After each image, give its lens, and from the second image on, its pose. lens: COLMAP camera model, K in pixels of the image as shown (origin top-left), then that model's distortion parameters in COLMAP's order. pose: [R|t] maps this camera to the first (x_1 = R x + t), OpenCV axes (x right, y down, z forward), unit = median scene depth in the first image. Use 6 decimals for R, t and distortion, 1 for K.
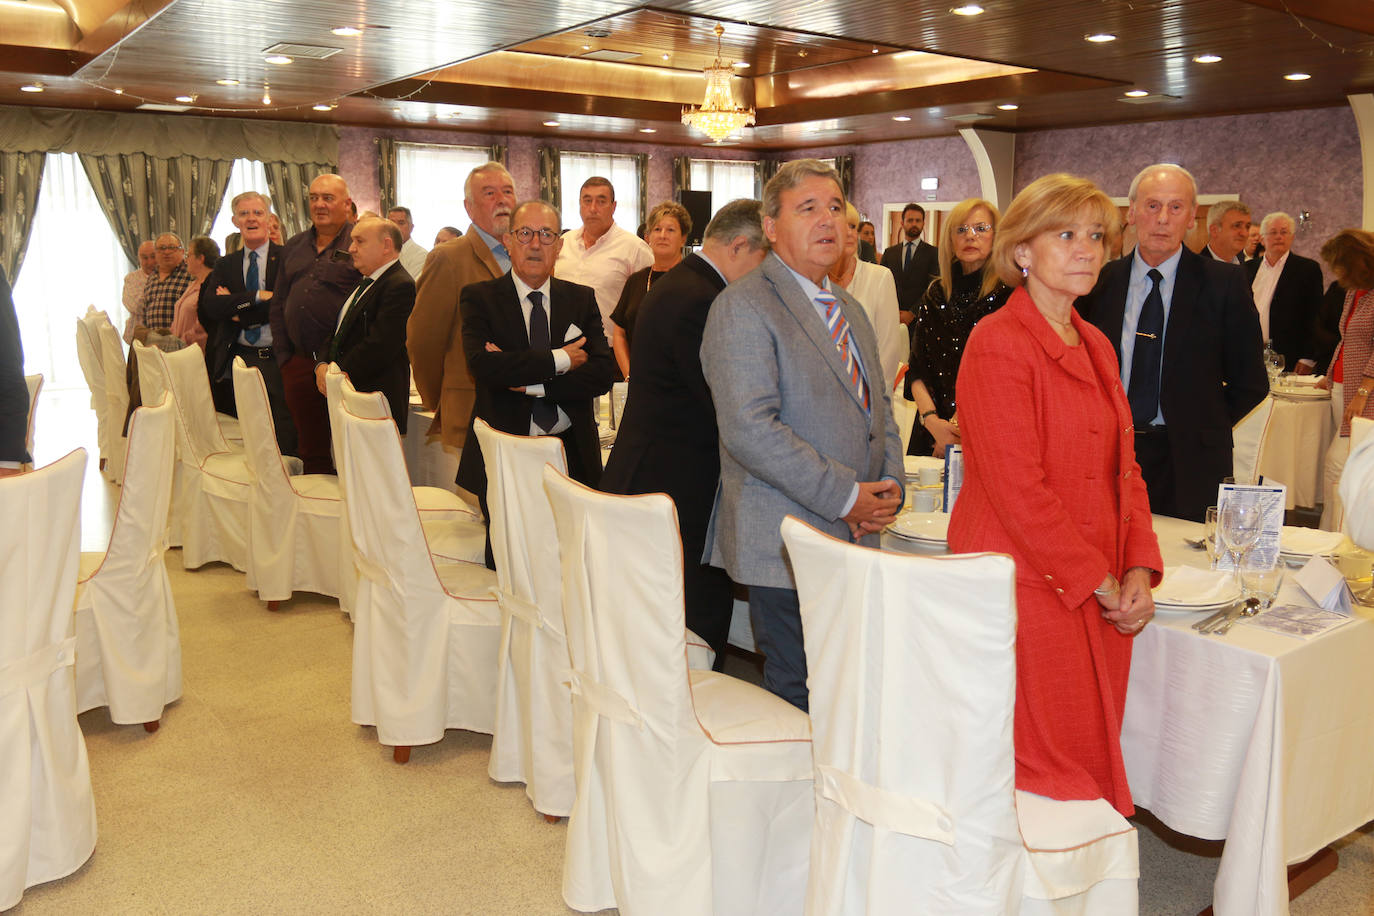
lens RADIAL K [[1091.2, 0, 680.5], [0, 1091.2, 463.7], [0, 0, 1]] dist [-0.087215, 0.050611]
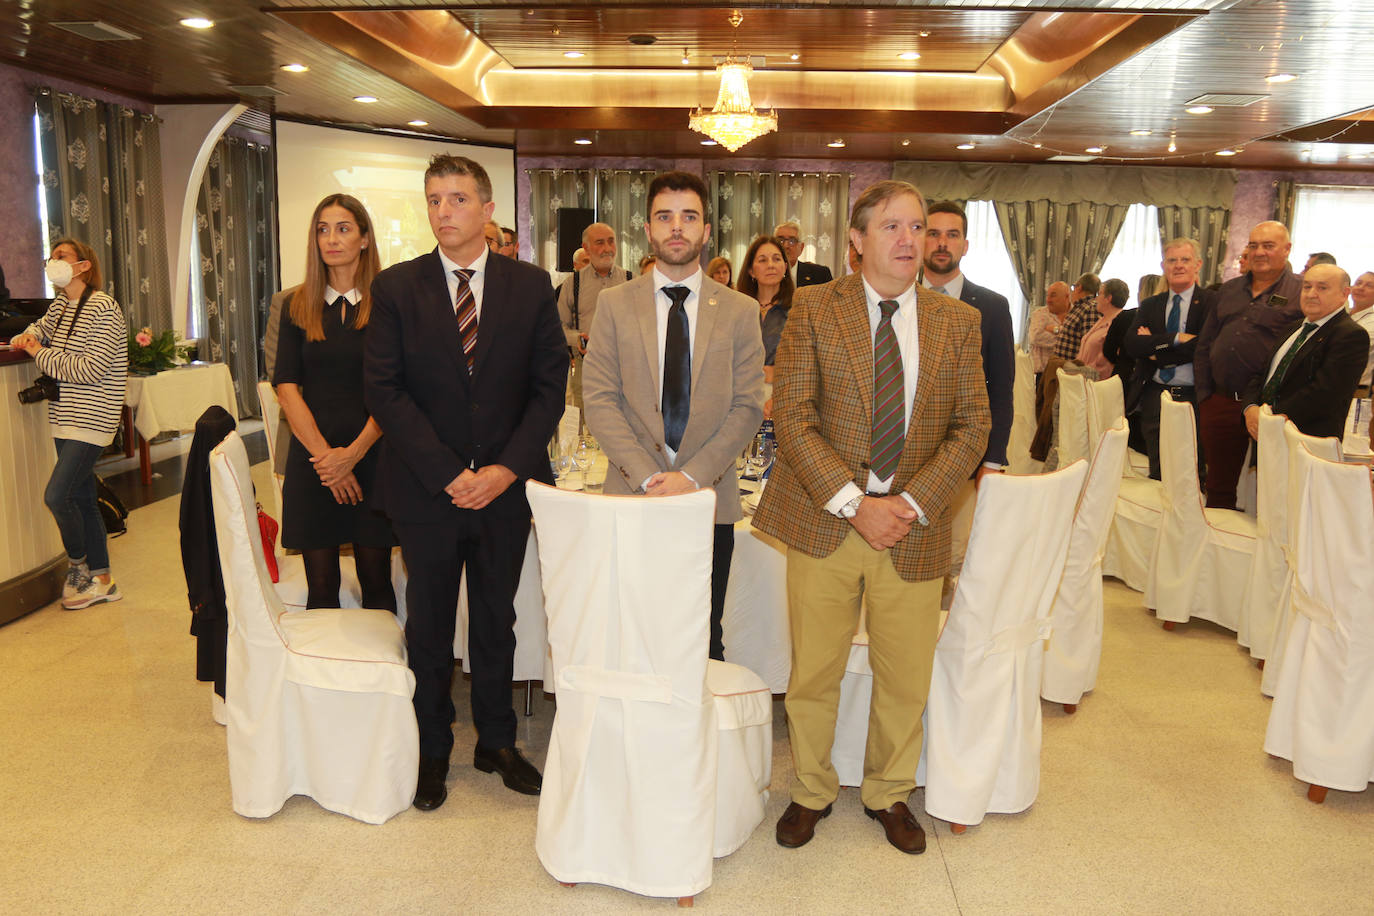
lens RADIAL K [[1091.2, 0, 680.5], [0, 1091.2, 463.7], [0, 0, 1]] dist [-0.087215, 0.050611]
pose [[0.770113, 0.113461, -0.627737, -0.072236], [-0.134067, 0.990864, 0.014621, 0.015607], [0.623661, 0.072899, 0.778289, -0.093946]]
